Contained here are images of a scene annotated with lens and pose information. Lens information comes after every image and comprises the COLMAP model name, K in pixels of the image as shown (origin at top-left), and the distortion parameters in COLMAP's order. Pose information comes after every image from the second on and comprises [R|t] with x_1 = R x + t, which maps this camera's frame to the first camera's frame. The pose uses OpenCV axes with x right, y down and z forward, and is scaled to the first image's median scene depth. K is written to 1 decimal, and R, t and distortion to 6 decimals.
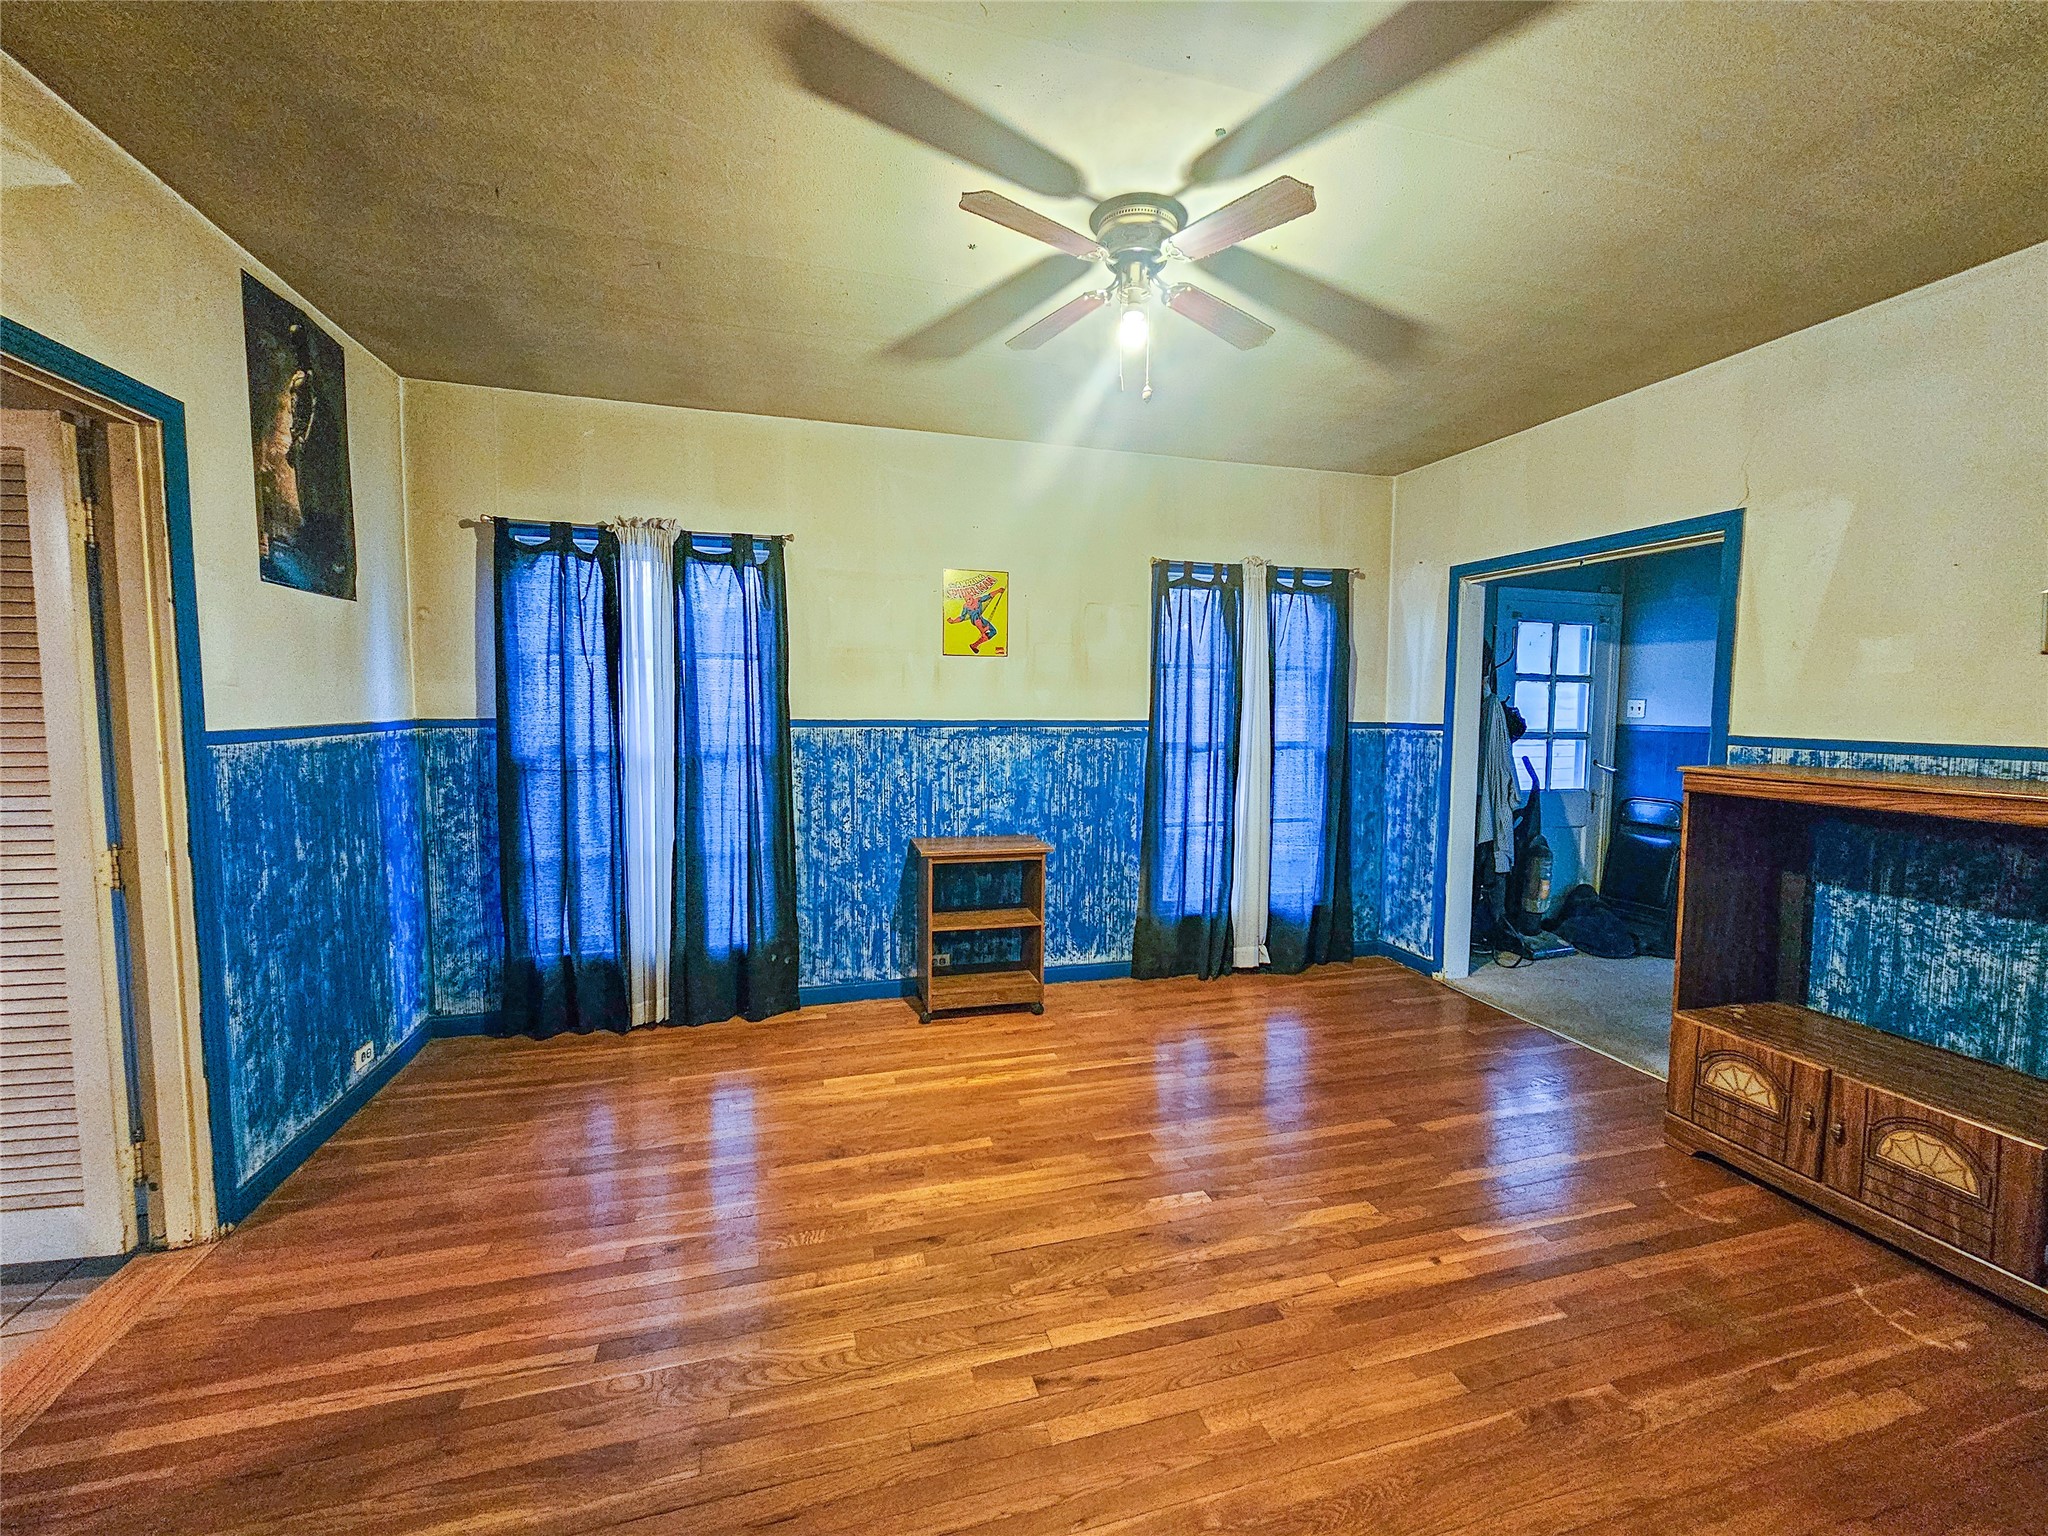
lens RADIAL K [[847.4, 0, 1033.7], [0, 847.4, 757.5], [0, 0, 1]] dist [-0.001838, 0.000022]
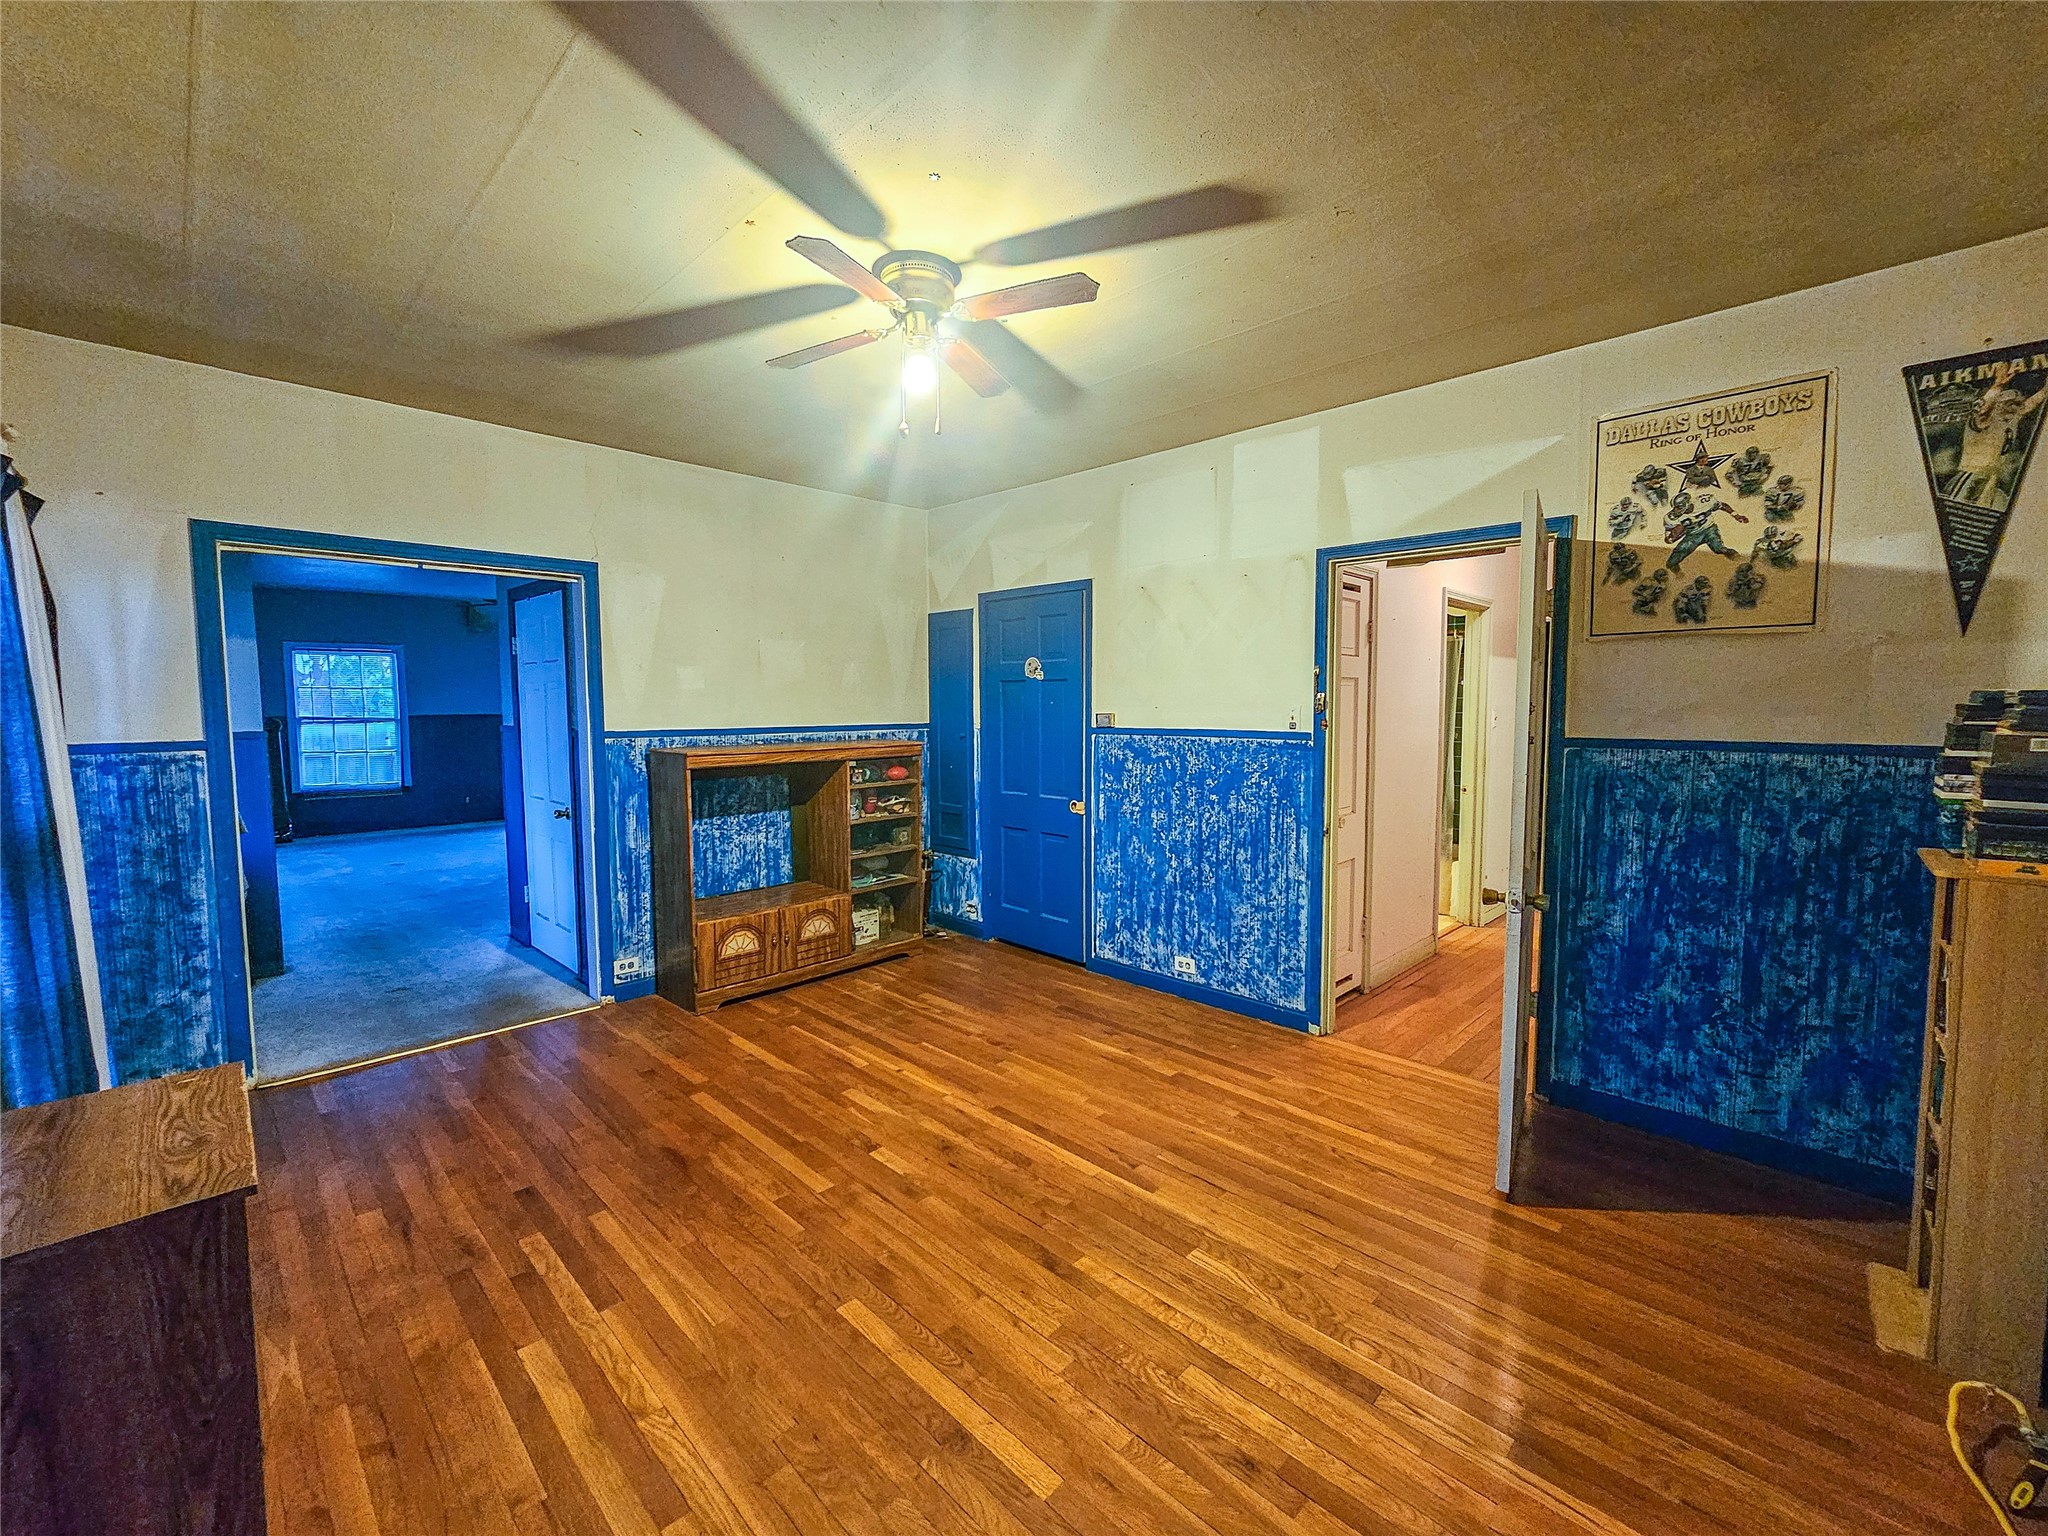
lens RADIAL K [[847.4, 0, 1031.6], [0, 847.4, 765.8], [0, 0, 1]] dist [-0.001838, 0.000022]
pose [[-0.490467, -0.073074, 0.868390, -0.809571], [0.056125, 0.991761, 0.115155, -0.104887], [-0.869650, 0.105218, -0.482325, 1.264830]]
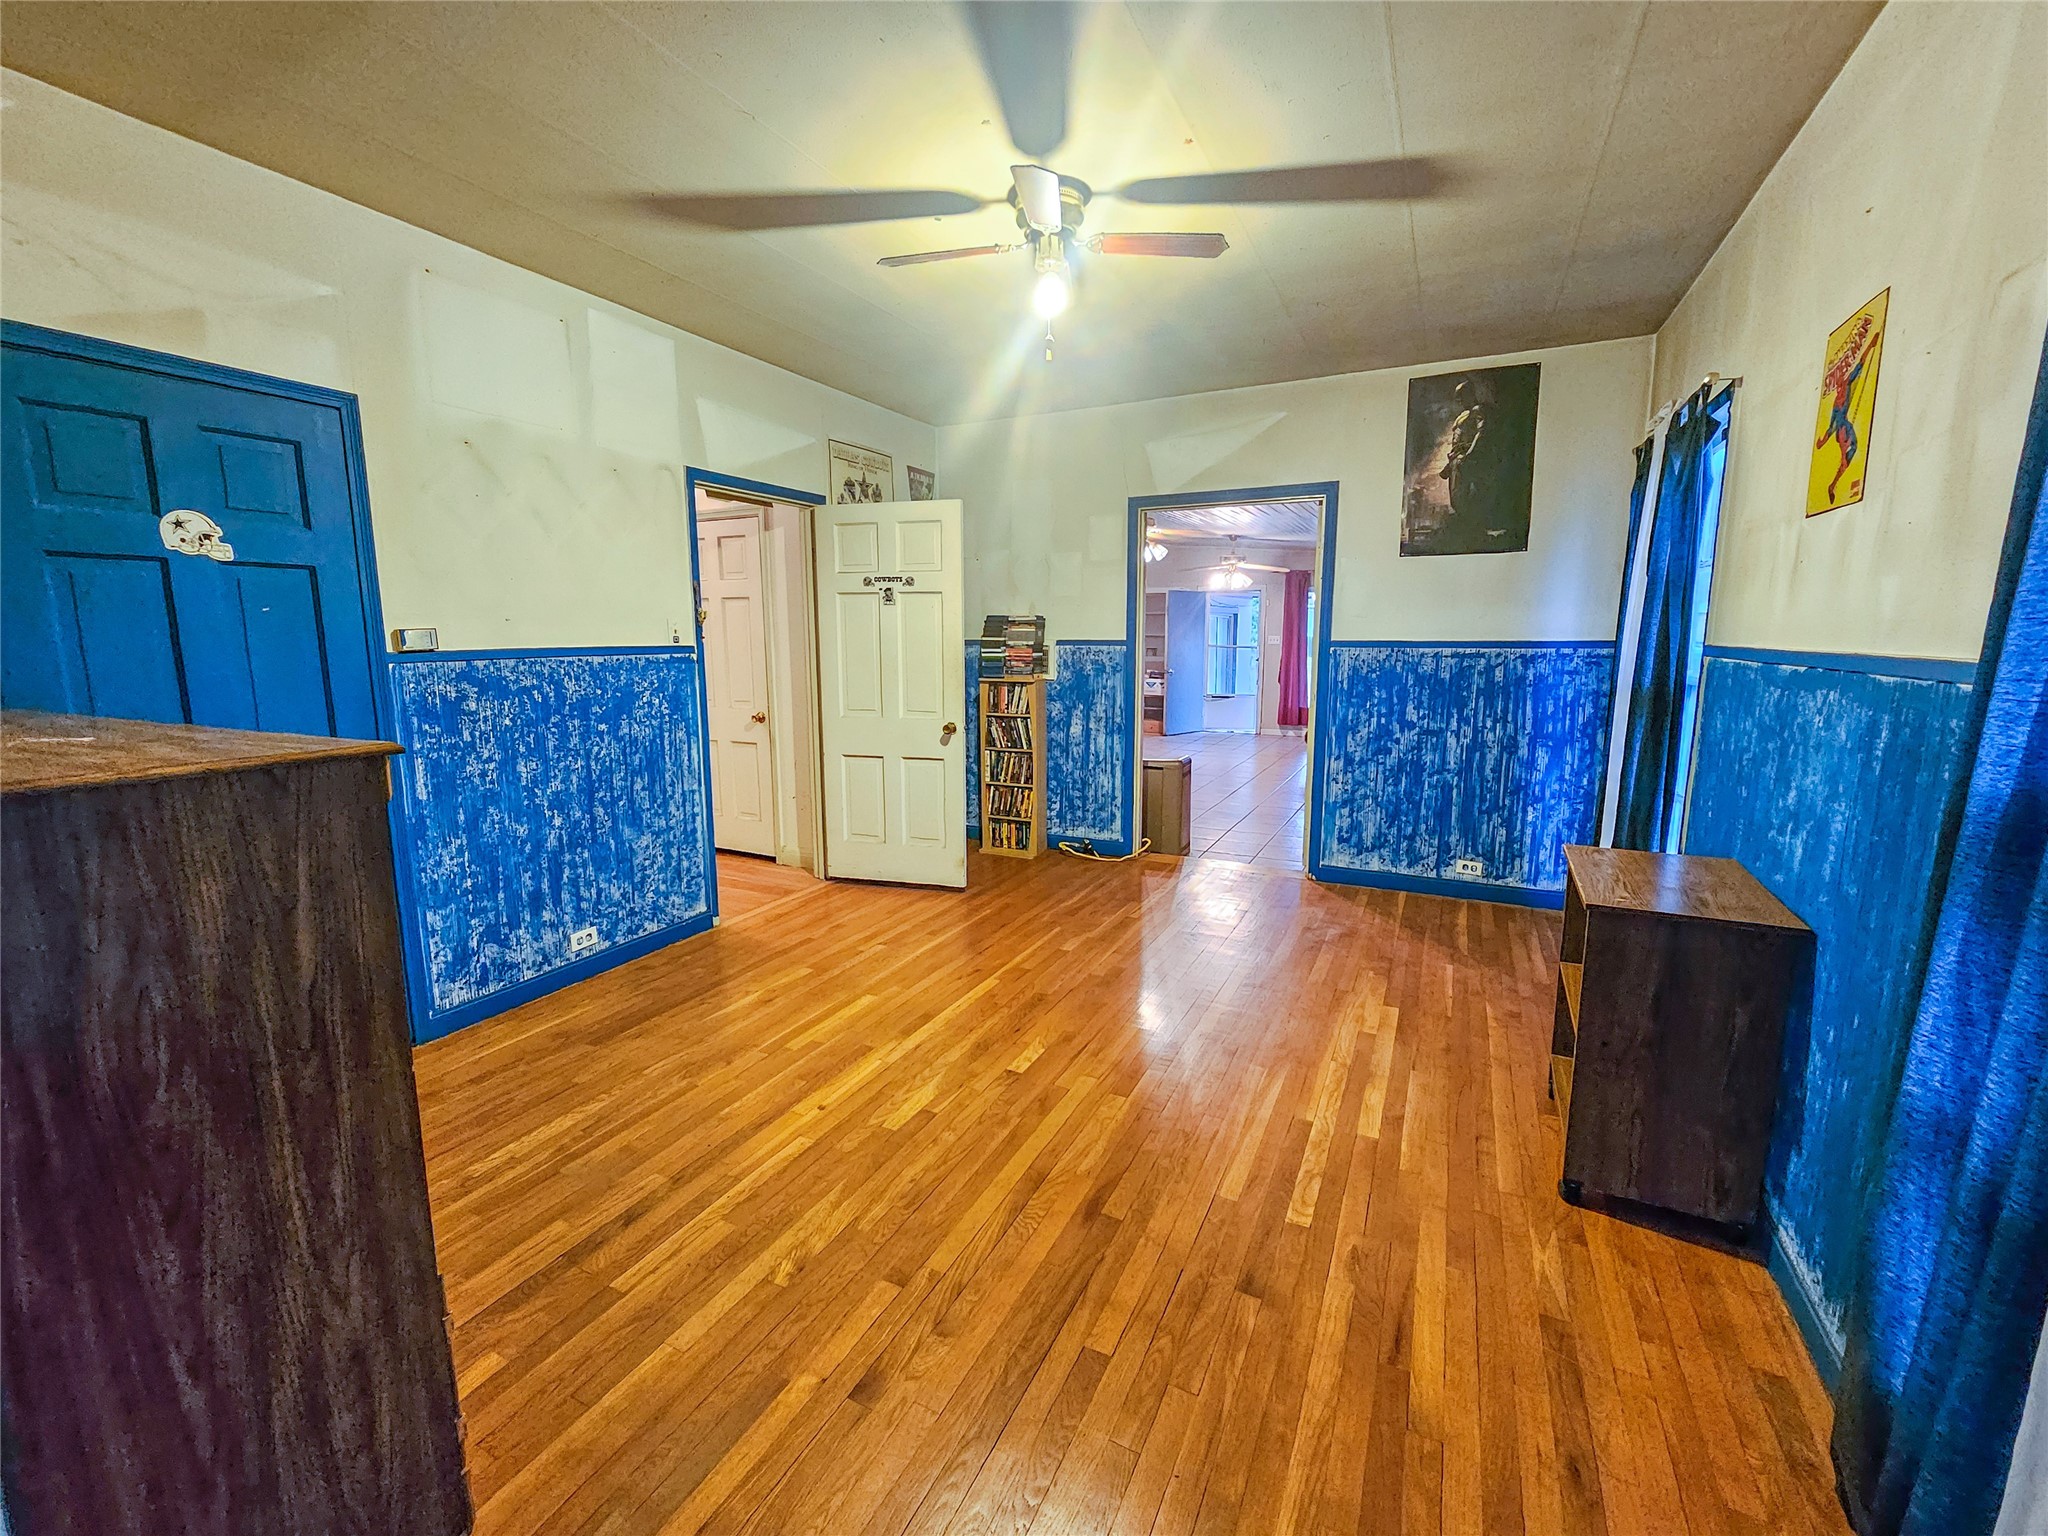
lens RADIAL K [[847.4, 0, 1036.1], [0, 847.4, 762.9], [0, 0, 1]] dist [-0.001838, 0.000022]
pose [[-0.676005, 0.107222, -0.729055, 0.911300], [-0.051328, 0.980103, 0.191736, -0.083688], [0.735108, 0.167035, -0.657051, 1.617956]]
